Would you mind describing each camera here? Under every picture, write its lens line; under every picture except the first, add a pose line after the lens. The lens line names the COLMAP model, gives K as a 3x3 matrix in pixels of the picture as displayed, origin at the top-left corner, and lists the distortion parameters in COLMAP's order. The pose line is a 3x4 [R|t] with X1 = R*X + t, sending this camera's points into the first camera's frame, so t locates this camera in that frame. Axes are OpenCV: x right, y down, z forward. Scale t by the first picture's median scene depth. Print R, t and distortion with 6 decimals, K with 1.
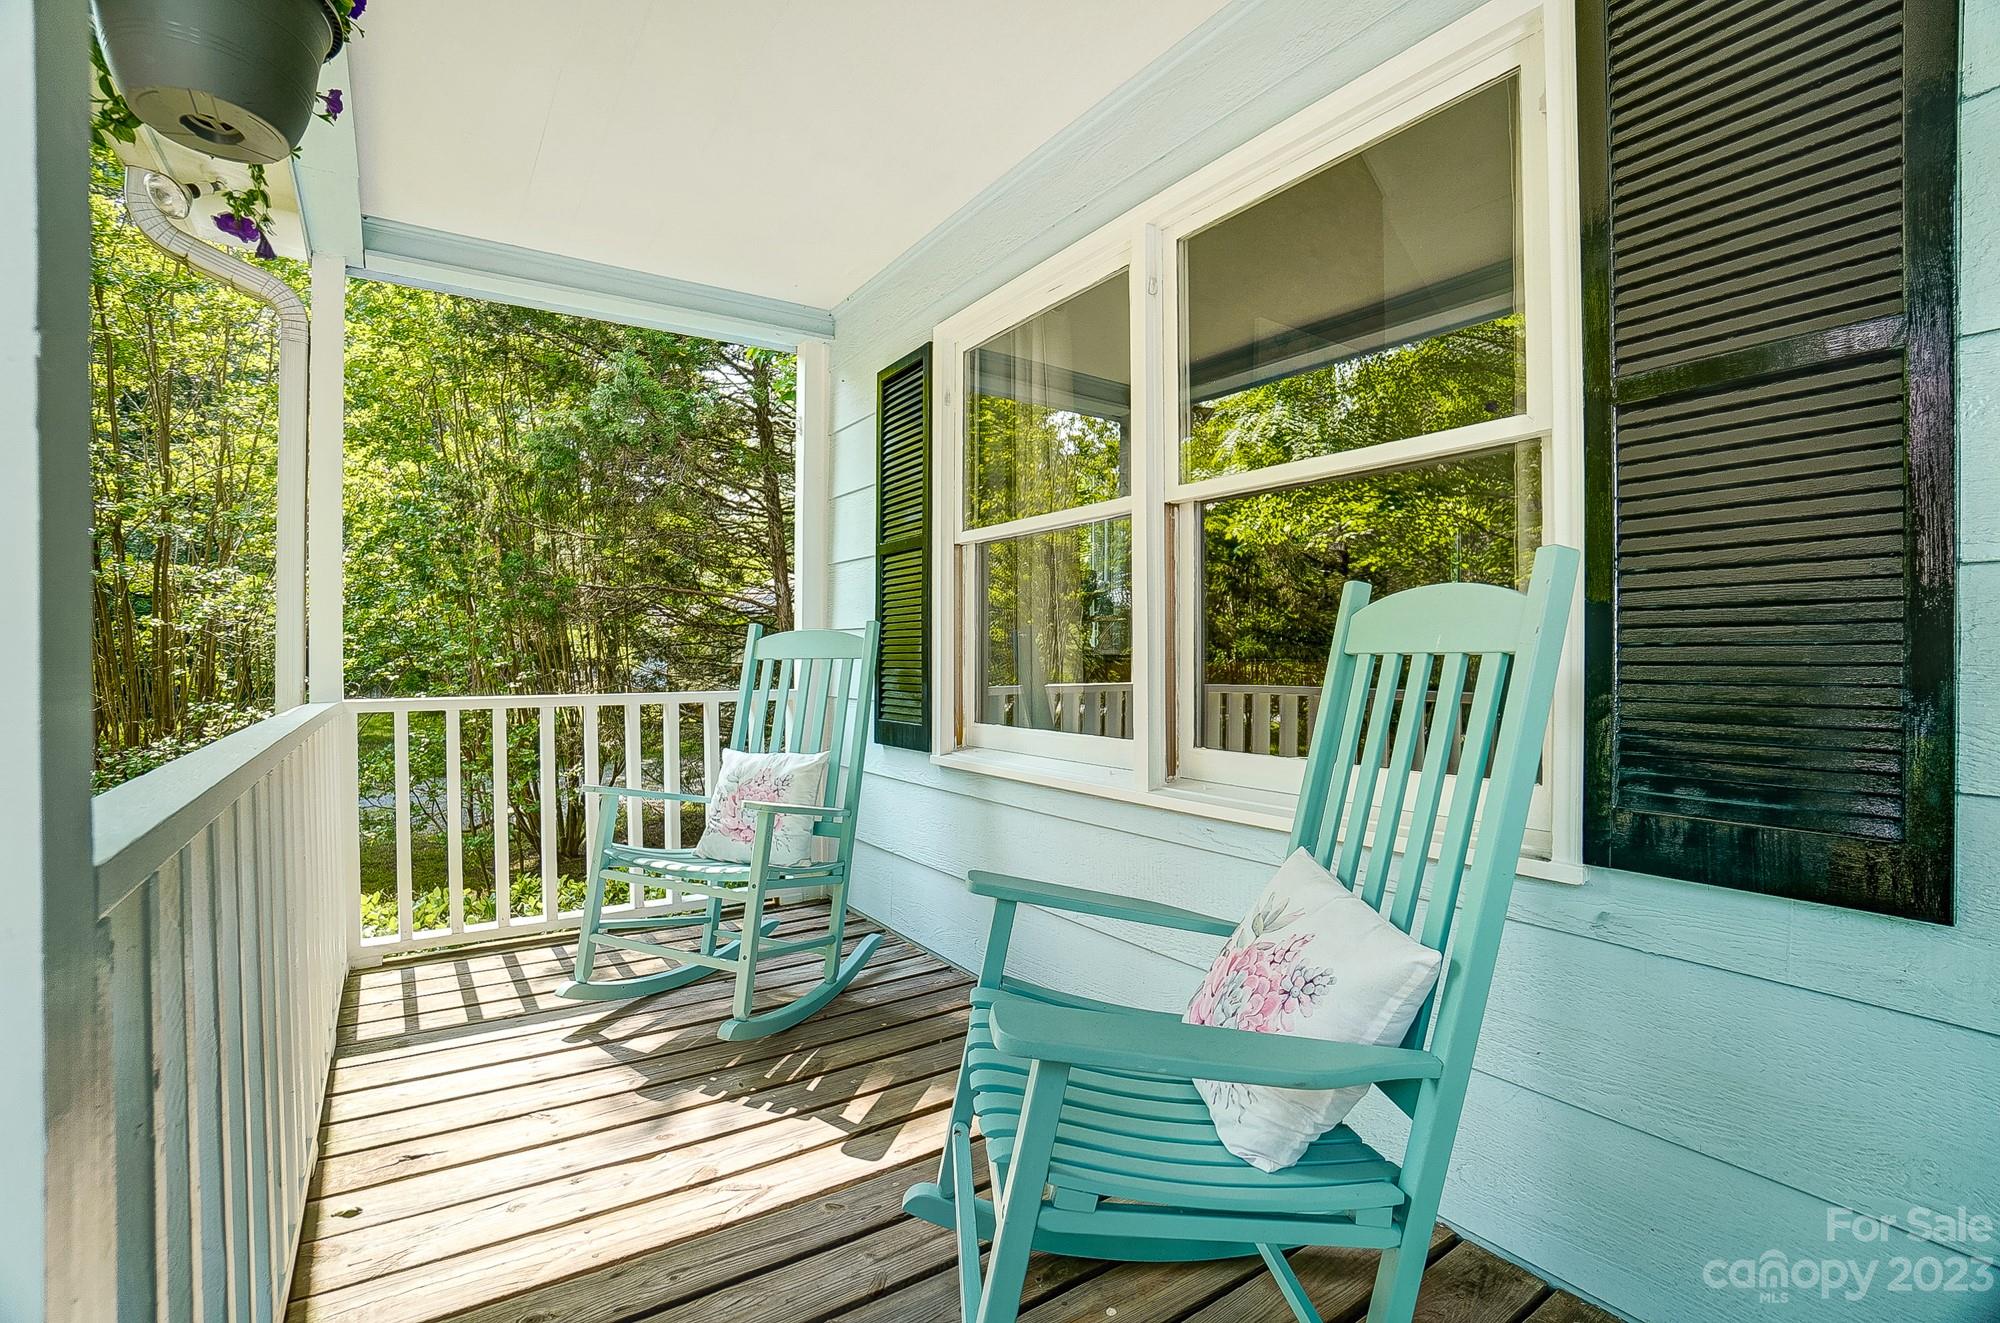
lens RADIAL K [[973.6, 0, 1000.0], [0, 973.6, 661.5], [0, 0, 1]] dist [-0.022861, 0.017227]
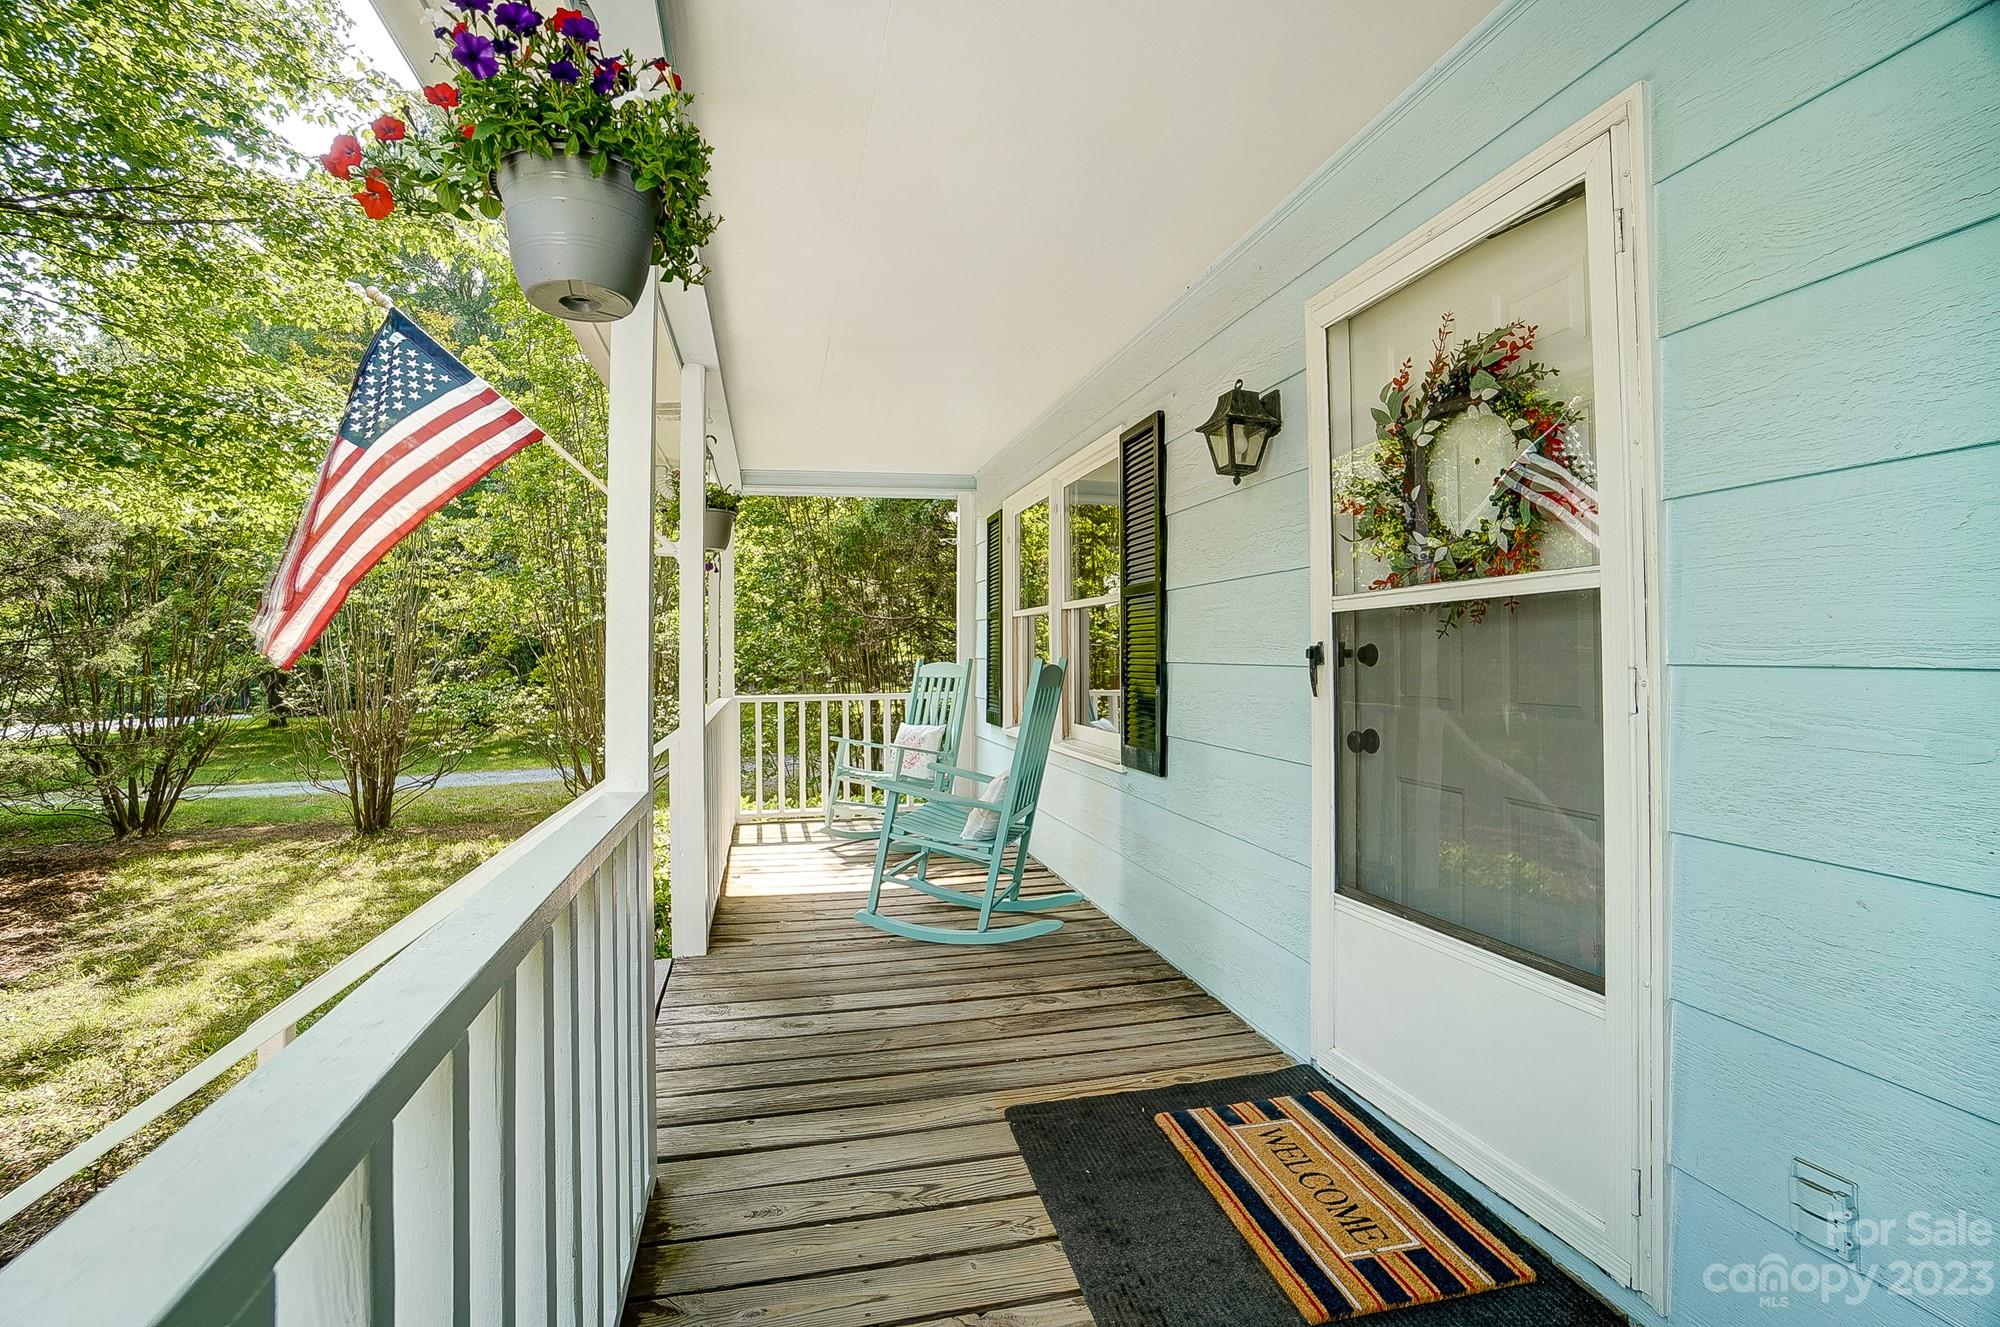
lens RADIAL K [[973.6, 0, 1000.0], [0, 973.6, 663.5], [0, 0, 1]] dist [-0.022861, 0.017227]
pose [[0.947326, -0.000751, -0.320270, 0.490356], [0.002739, 0.999980, 0.005757, -0.037763], [0.320259, -0.006331, 0.947309, -0.729109]]
